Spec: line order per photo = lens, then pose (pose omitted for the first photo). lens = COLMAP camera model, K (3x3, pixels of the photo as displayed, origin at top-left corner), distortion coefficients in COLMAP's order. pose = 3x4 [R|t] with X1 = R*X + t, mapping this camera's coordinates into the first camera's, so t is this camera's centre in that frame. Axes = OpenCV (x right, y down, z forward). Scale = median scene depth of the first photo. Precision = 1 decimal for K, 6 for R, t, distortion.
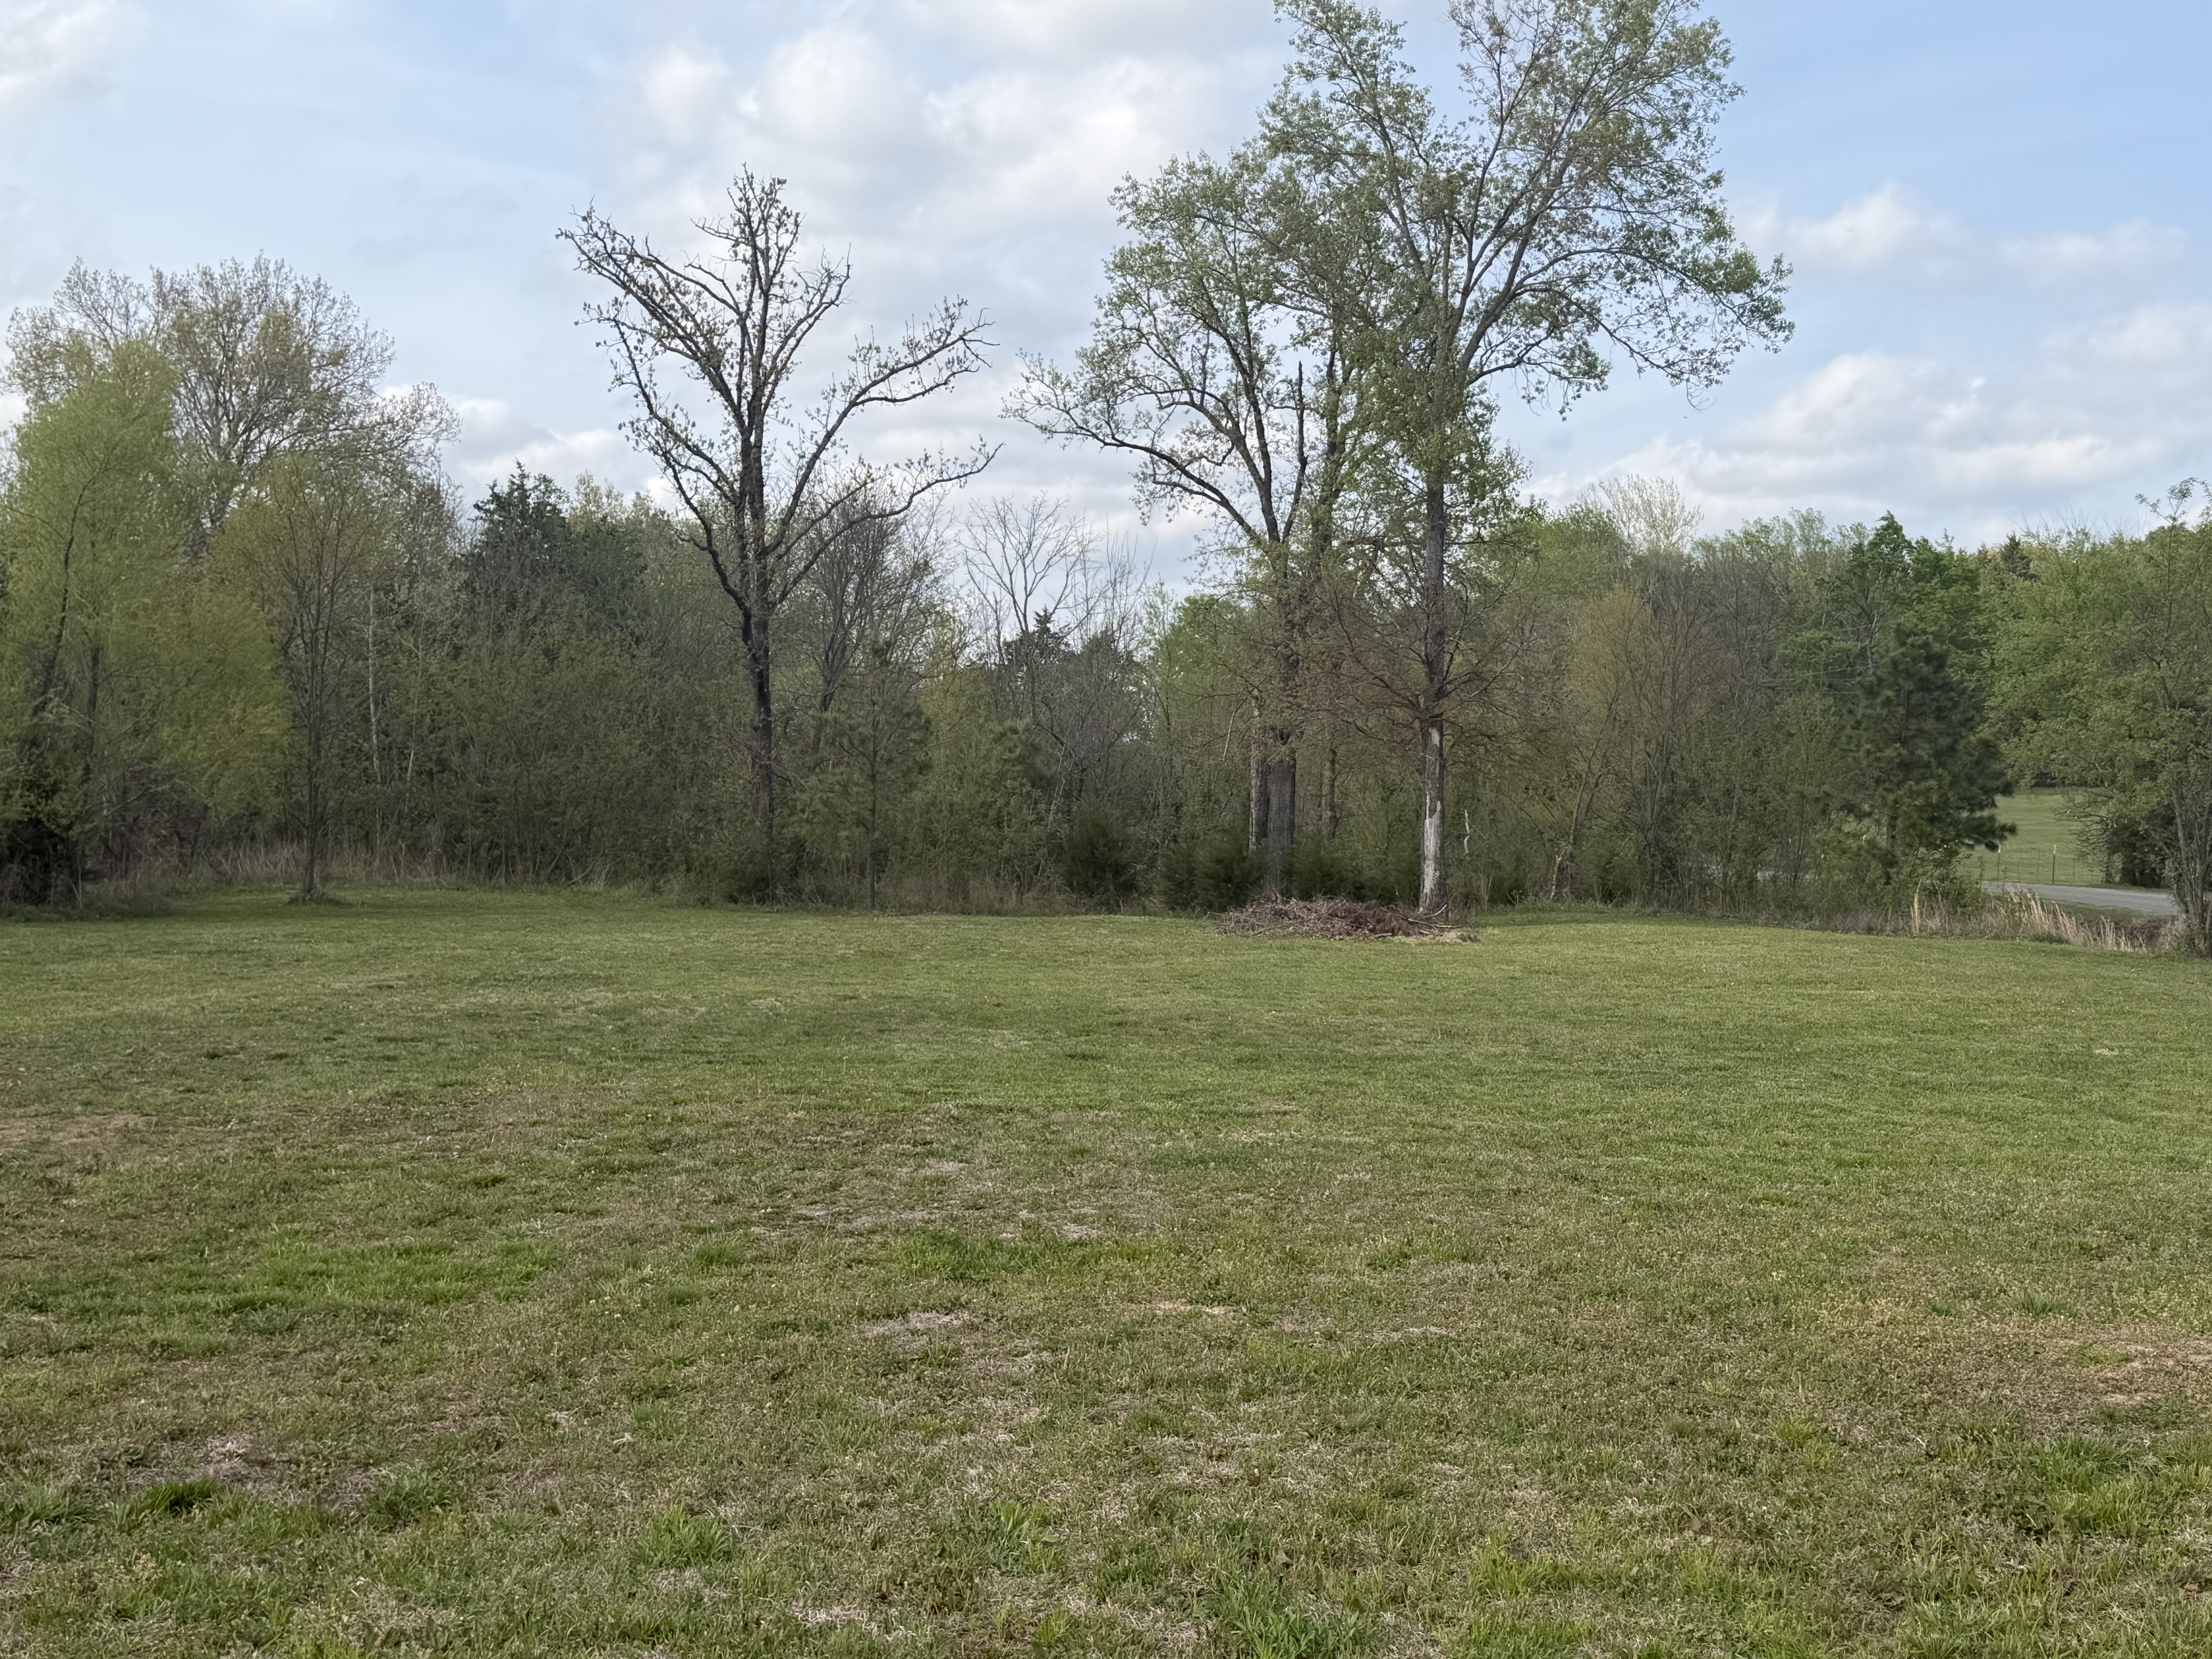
lens RADIAL K [[2684.2, 0, 1101.4], [0, 2684.2, 875.0], [0, 0, 1]] dist [0.104305, 0.000000]
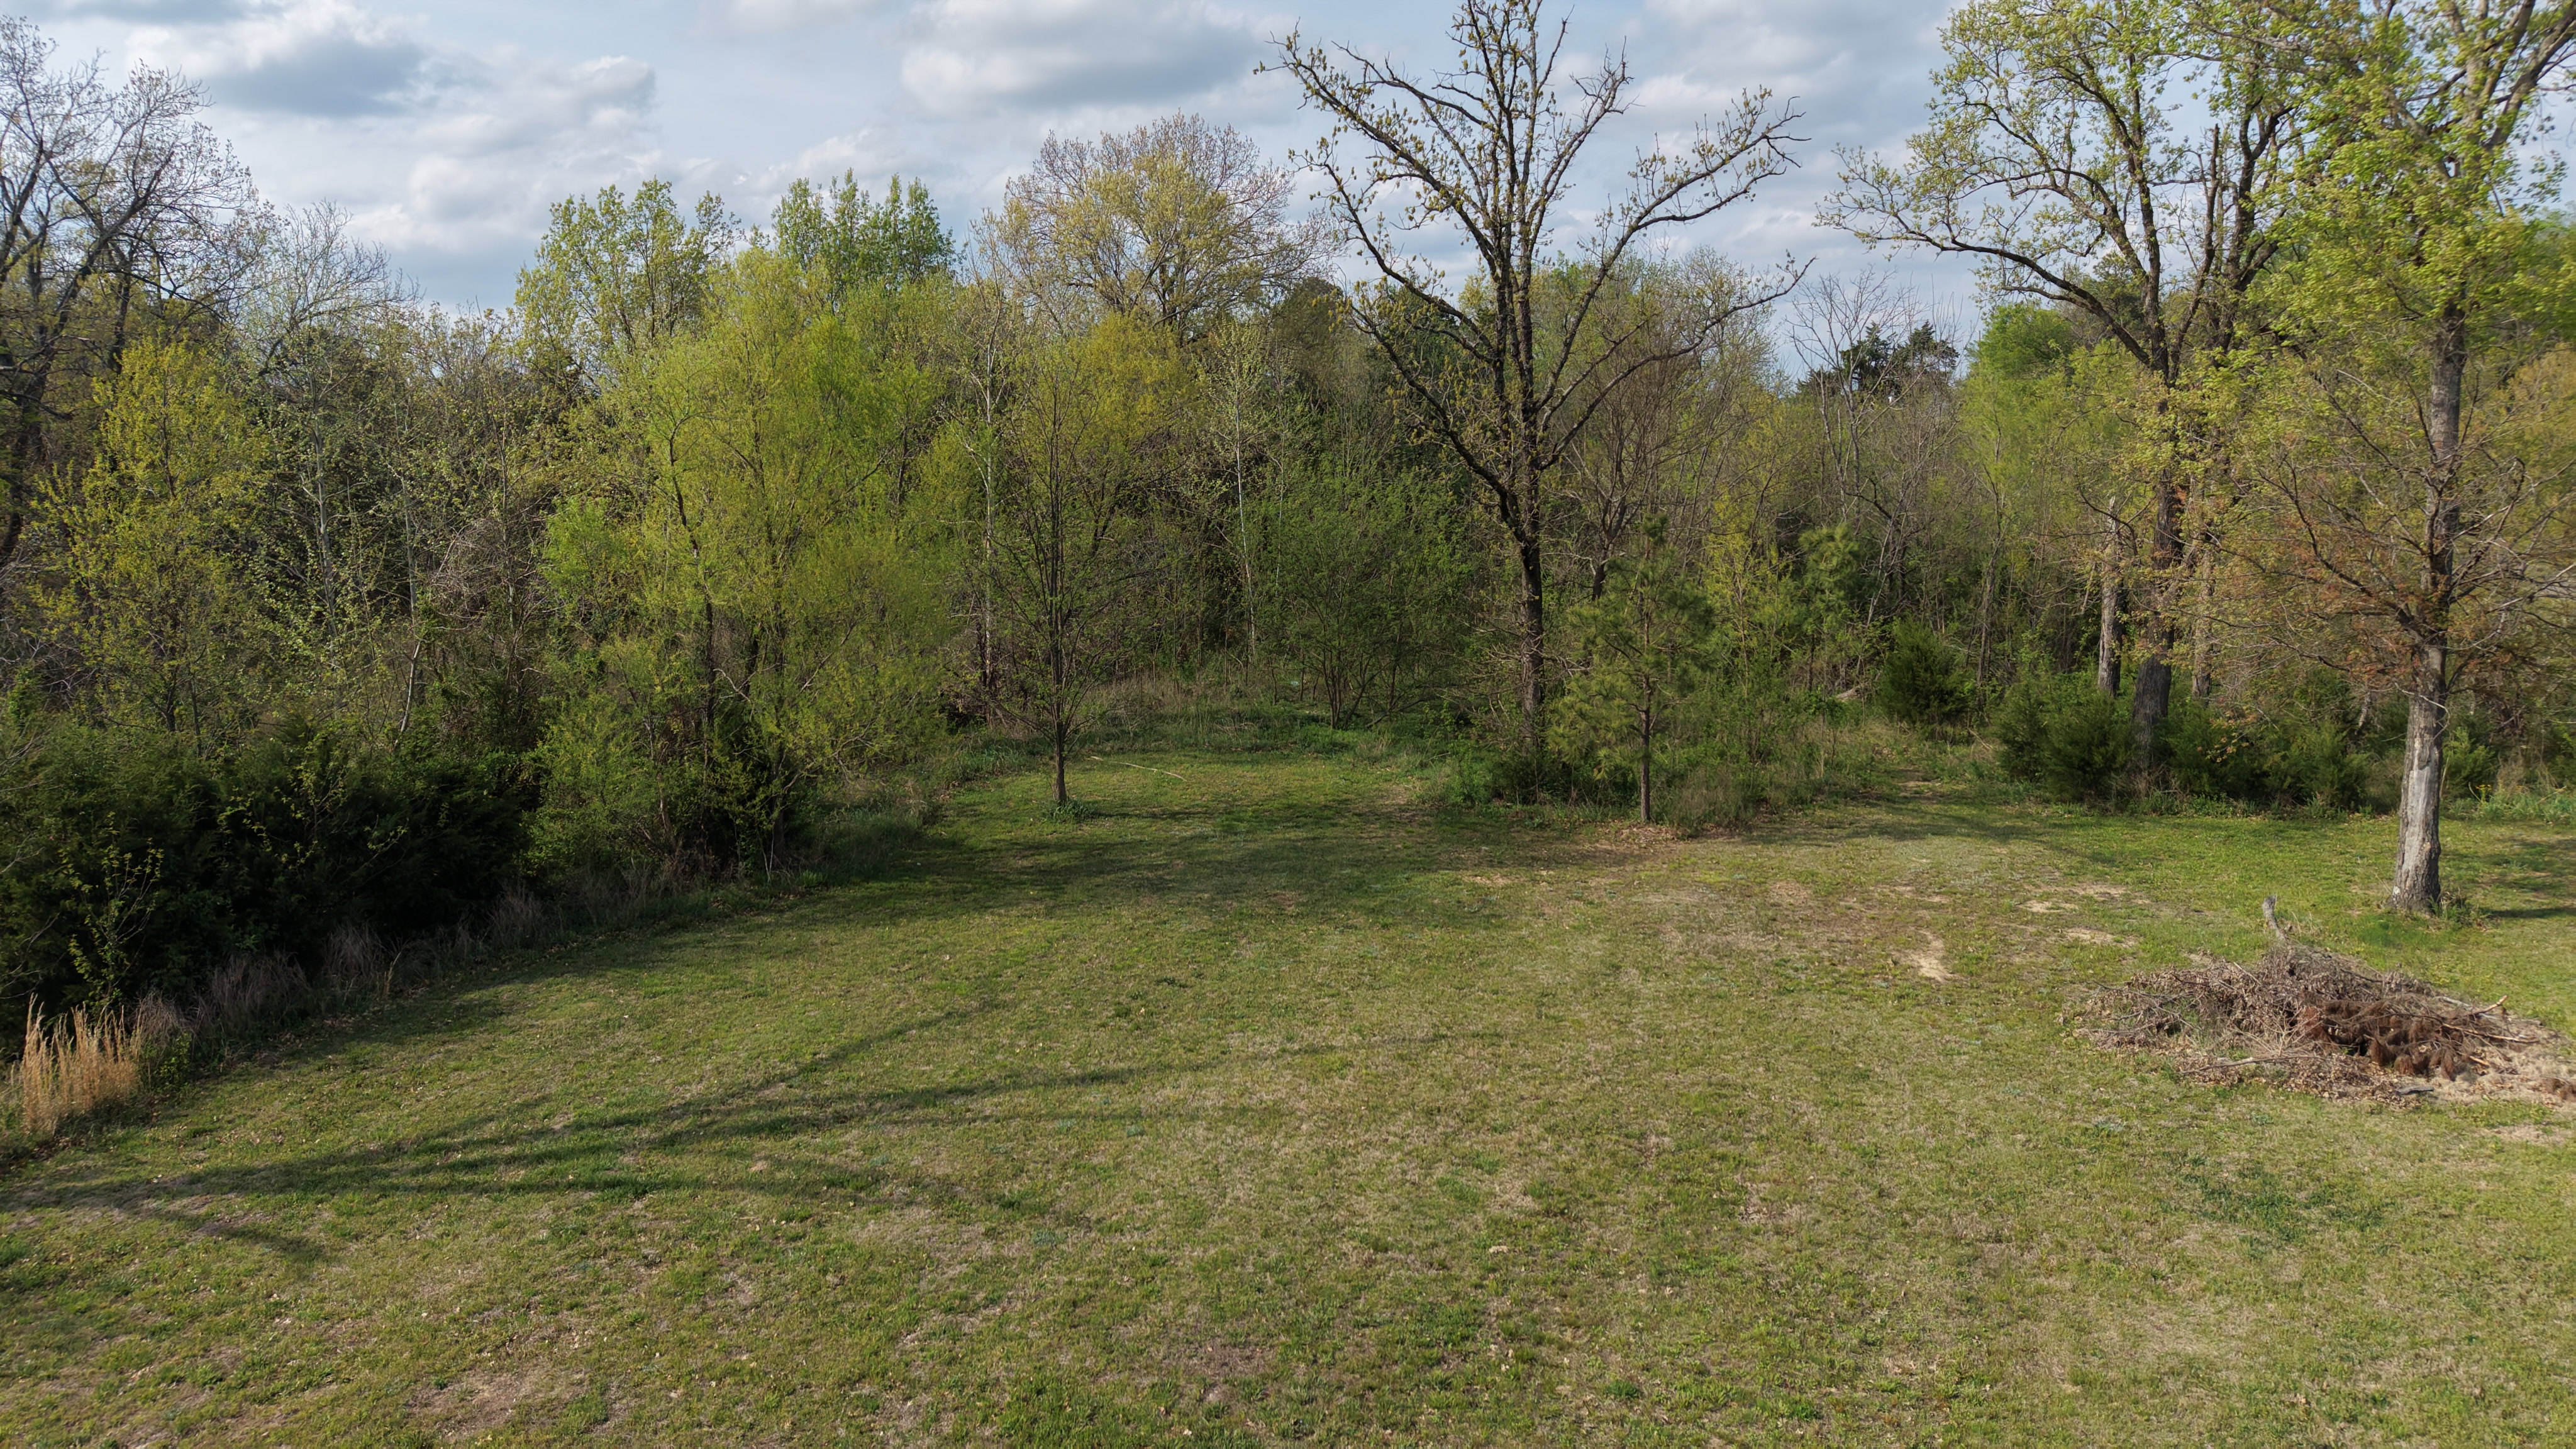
lens RADIAL K [[1722.3, 0, 1297.6], [0, 1722.3, 720.4], [0, 0, 1]] dist [0.007603, -0.010644]
pose [[0.941923, 0.016621, -0.335416, -0.005343], [0.029217, 0.990932, 0.131152, -0.093113], [0.334555, -0.133335, 0.932896, 0.422490]]
